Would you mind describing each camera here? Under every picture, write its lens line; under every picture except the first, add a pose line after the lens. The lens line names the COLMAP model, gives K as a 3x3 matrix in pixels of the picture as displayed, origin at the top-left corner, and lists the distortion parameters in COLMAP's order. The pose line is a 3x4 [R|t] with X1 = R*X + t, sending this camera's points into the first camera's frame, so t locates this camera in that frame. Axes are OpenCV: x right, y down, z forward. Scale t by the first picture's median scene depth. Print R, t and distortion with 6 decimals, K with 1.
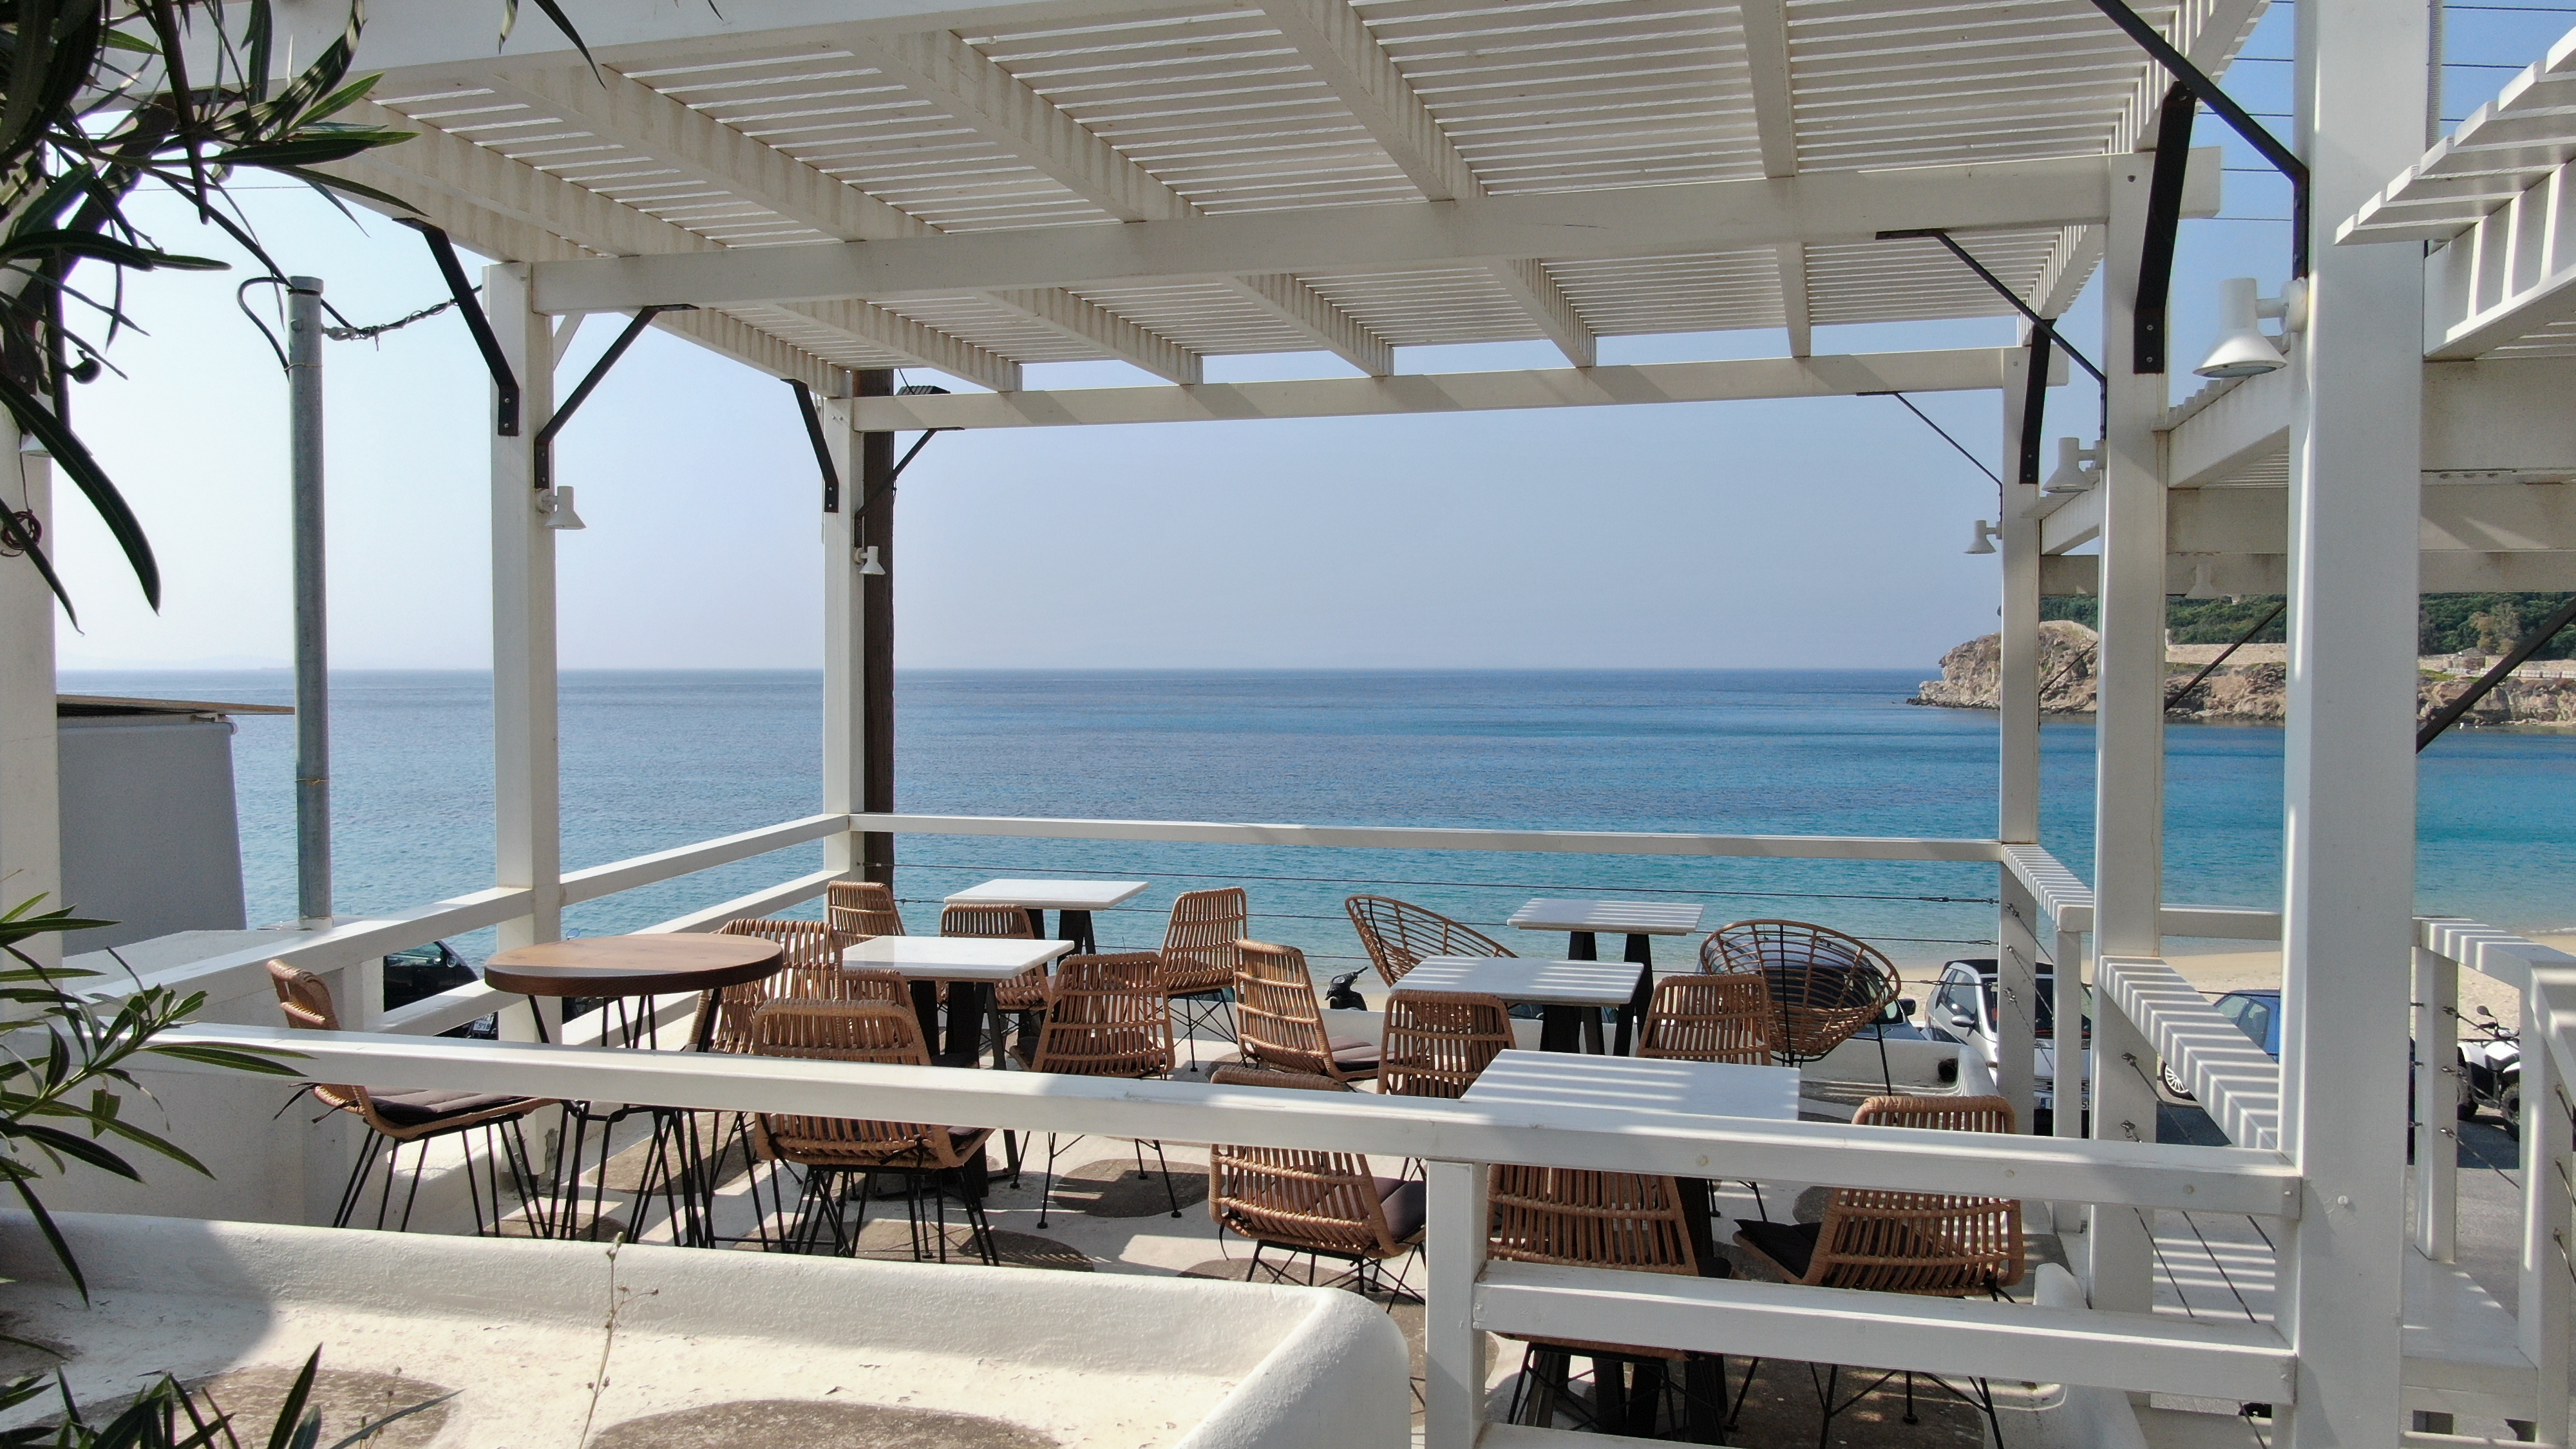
lens RADIAL K [[1851.2, 0, 1283.8], [0, 1851.2, 728.9], [0, 0, 1]] dist [-0.021667, 0.008216]
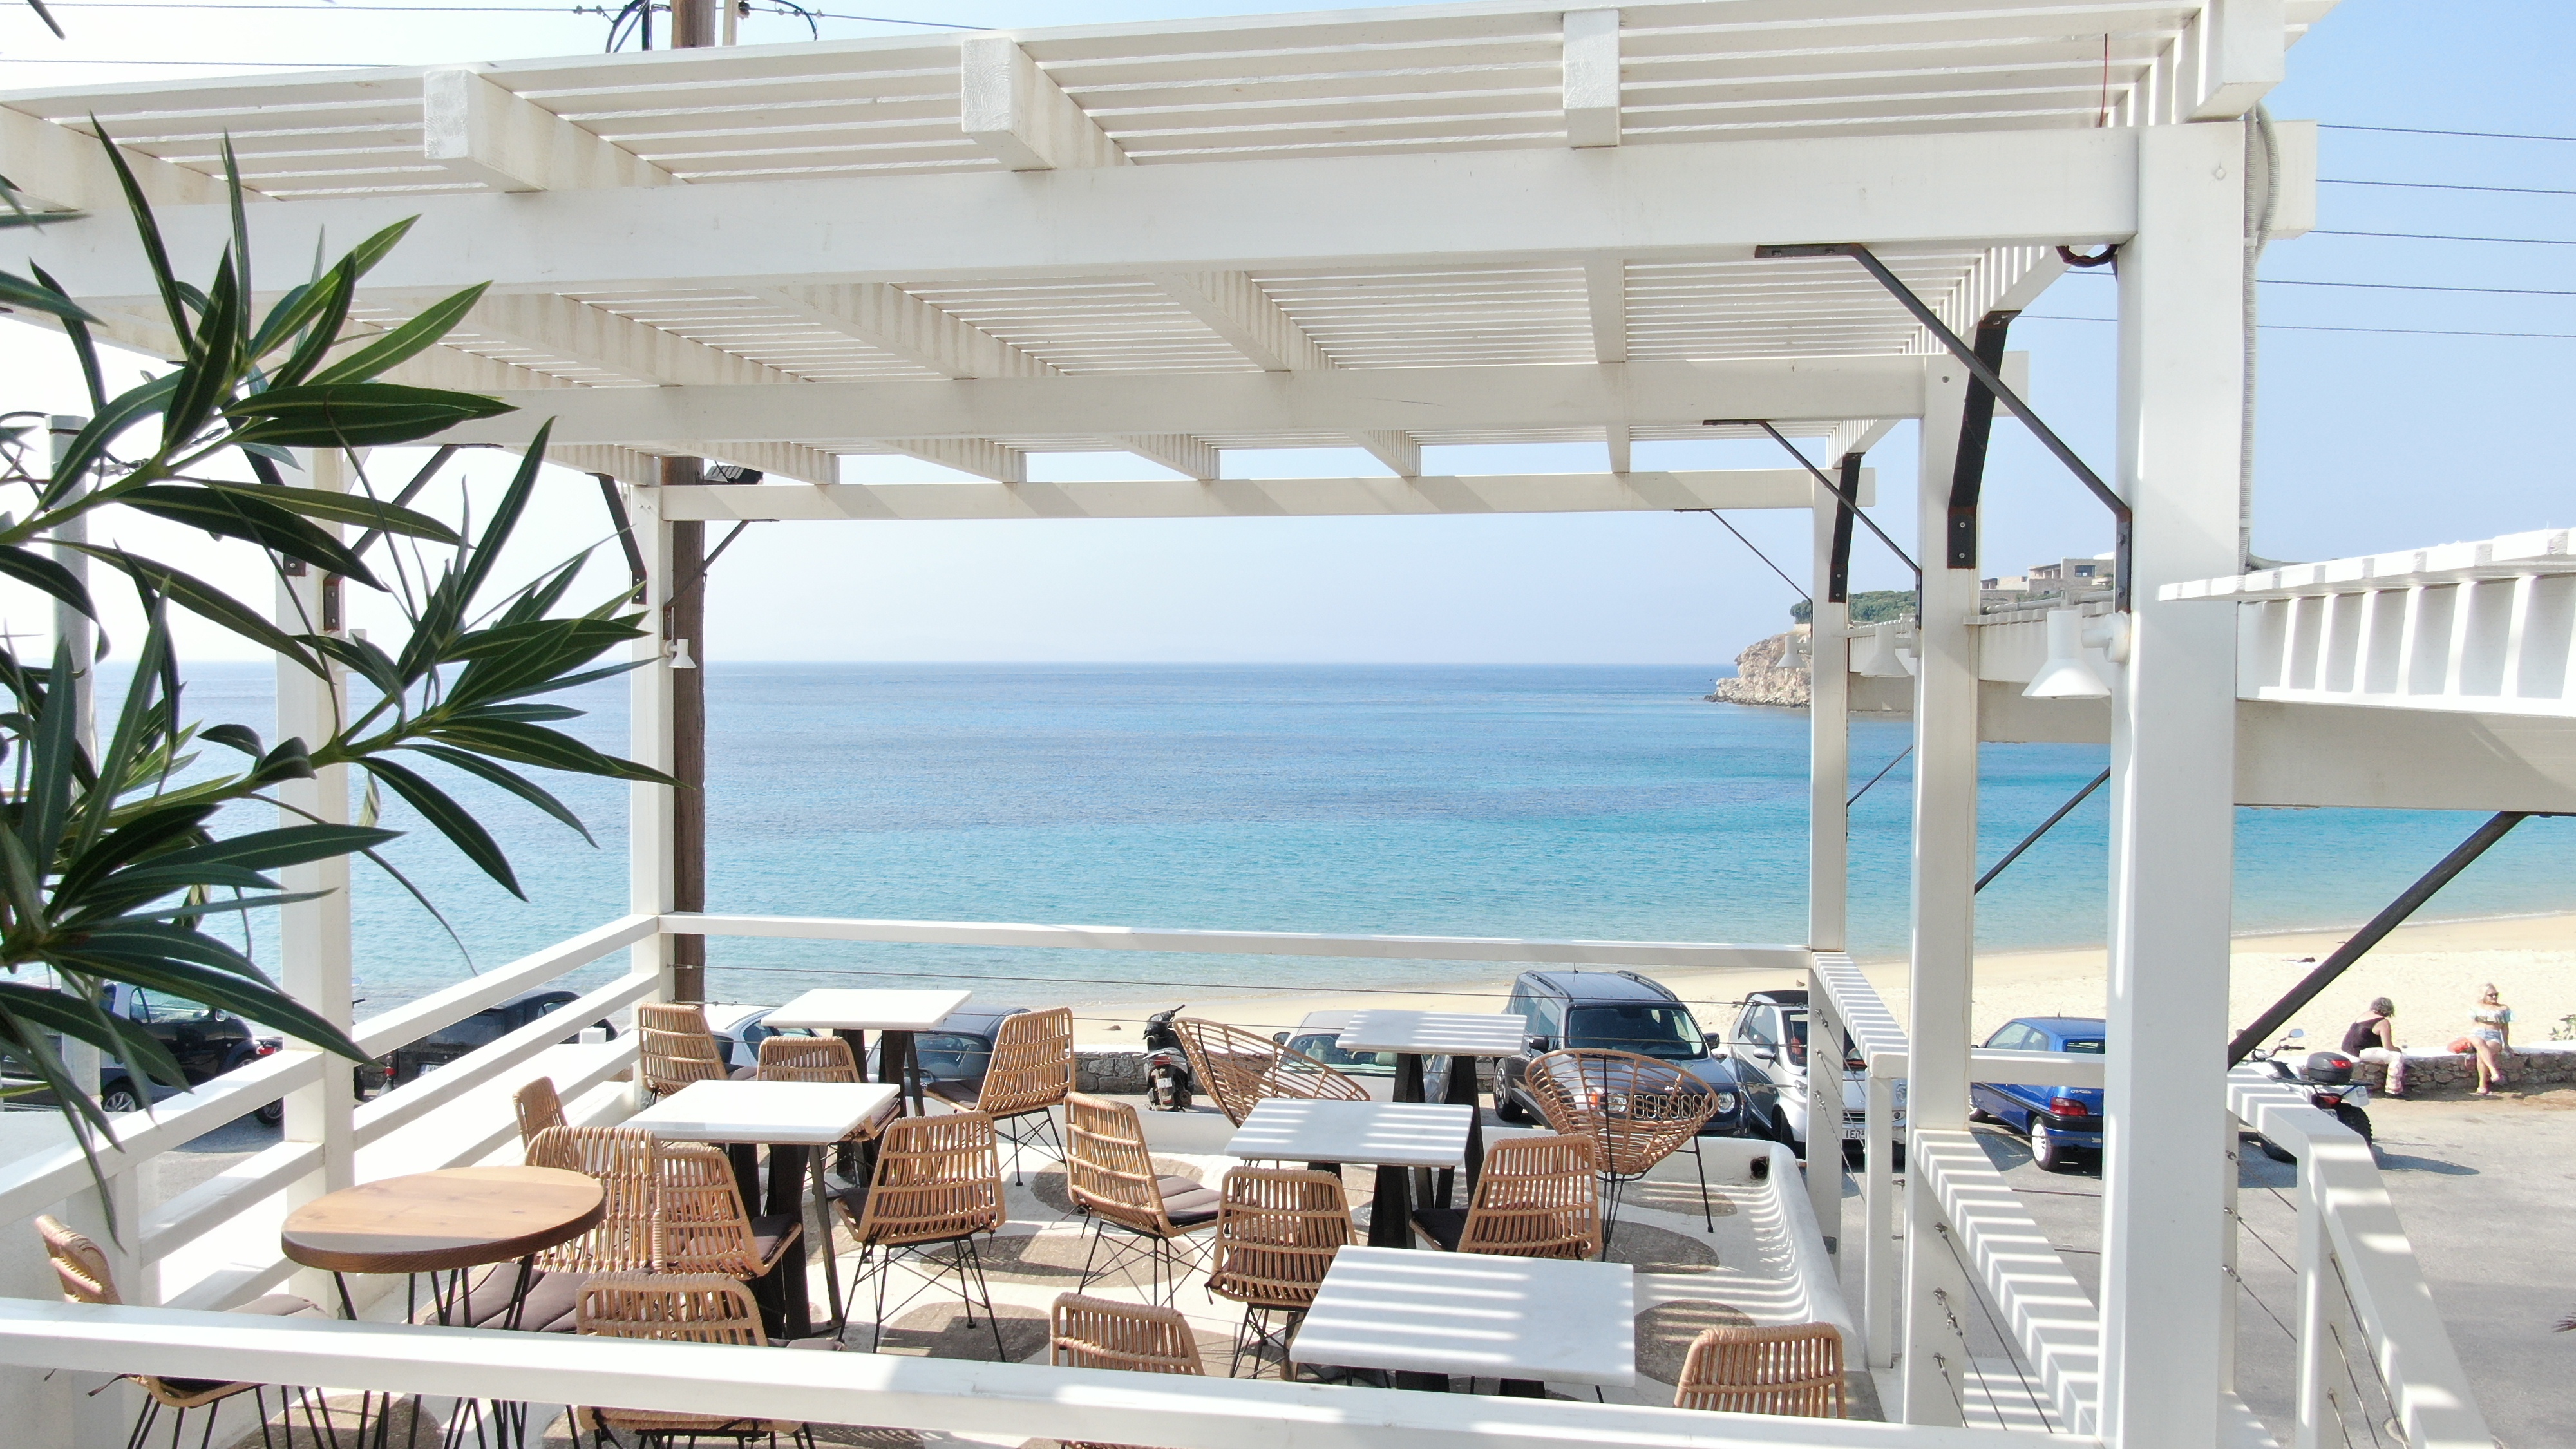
lens RADIAL K [[1851.2, 0, 1283.8], [0, 1851.2, 728.9], [0, 0, 1]] dist [-0.021667, 0.008216]
pose [[0.994818, -0.000678, 0.101672, -0.007658], [0.000306, 0.999993, 0.003681, -0.058824], [-0.101674, -0.003630, 0.994811, 0.004311]]
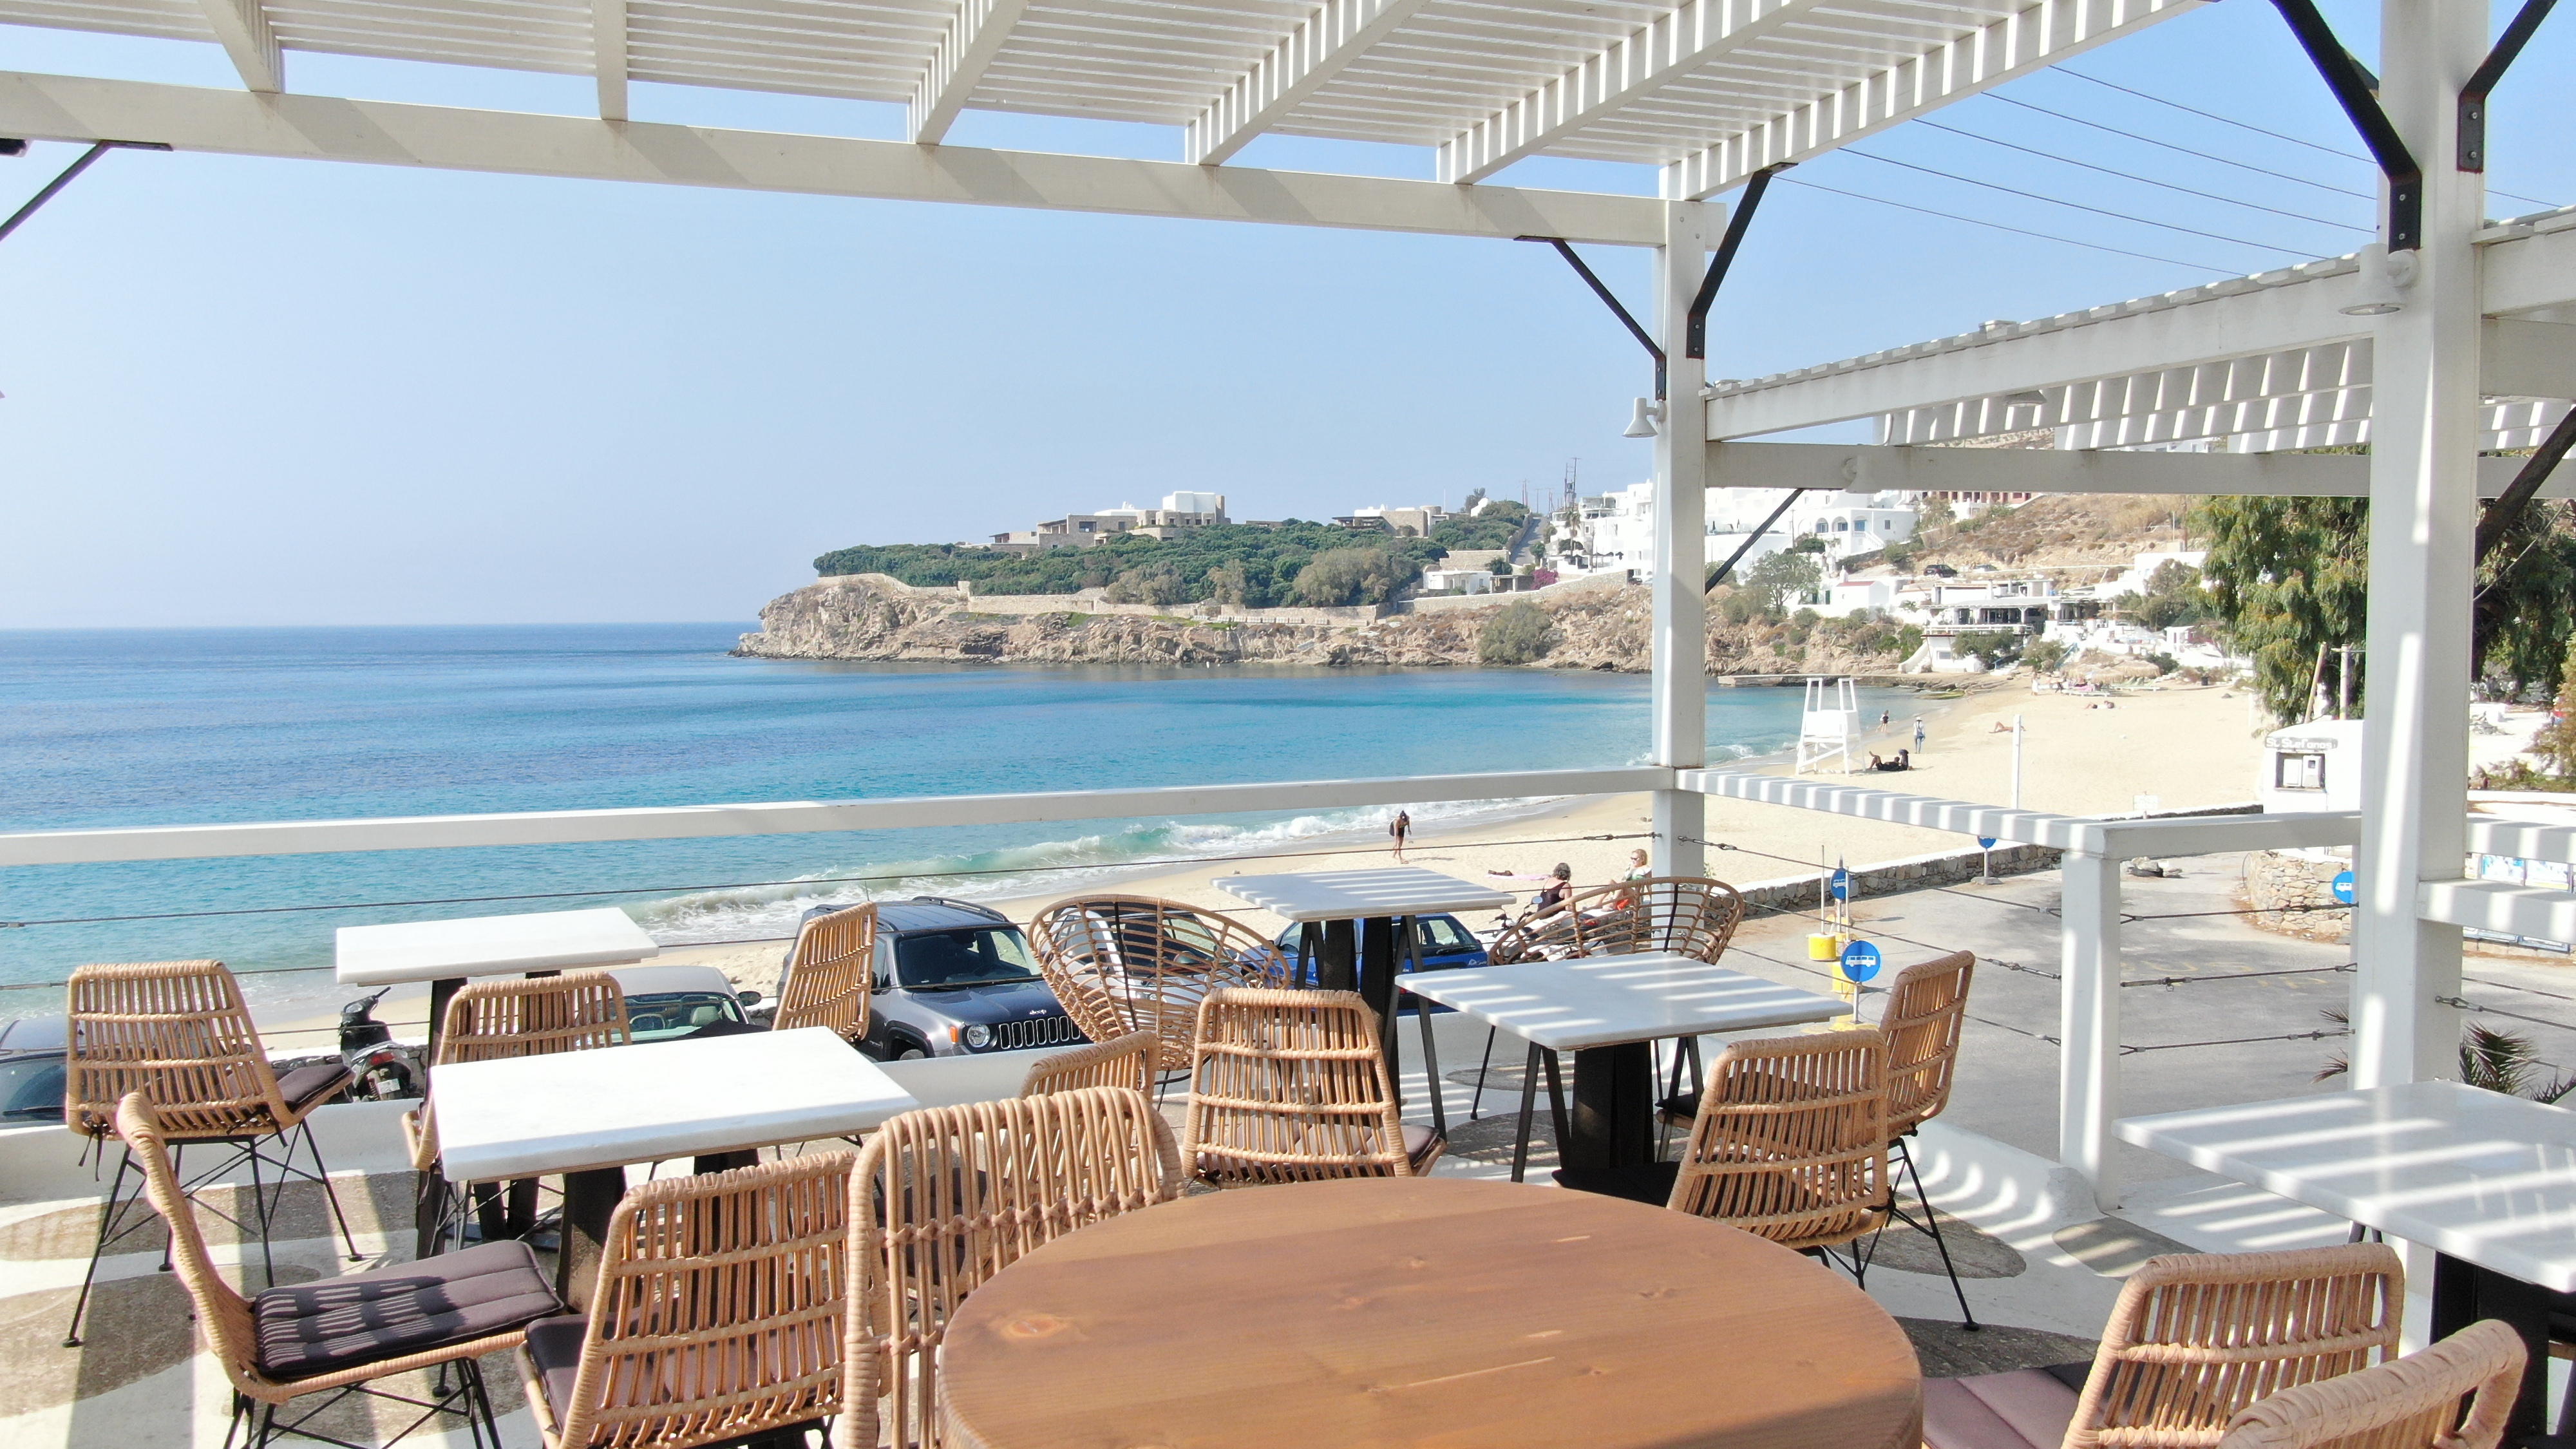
lens RADIAL K [[1851.2, 0, 1283.8], [0, 1851.2, 728.9], [0, 0, 1]] dist [-0.021667, 0.008216]
pose [[0.810123, -0.042821, 0.584694, -0.246348], [0.028146, 0.999020, 0.034167, 0.007258], [-0.585584, -0.011223, 0.810534, 0.354513]]
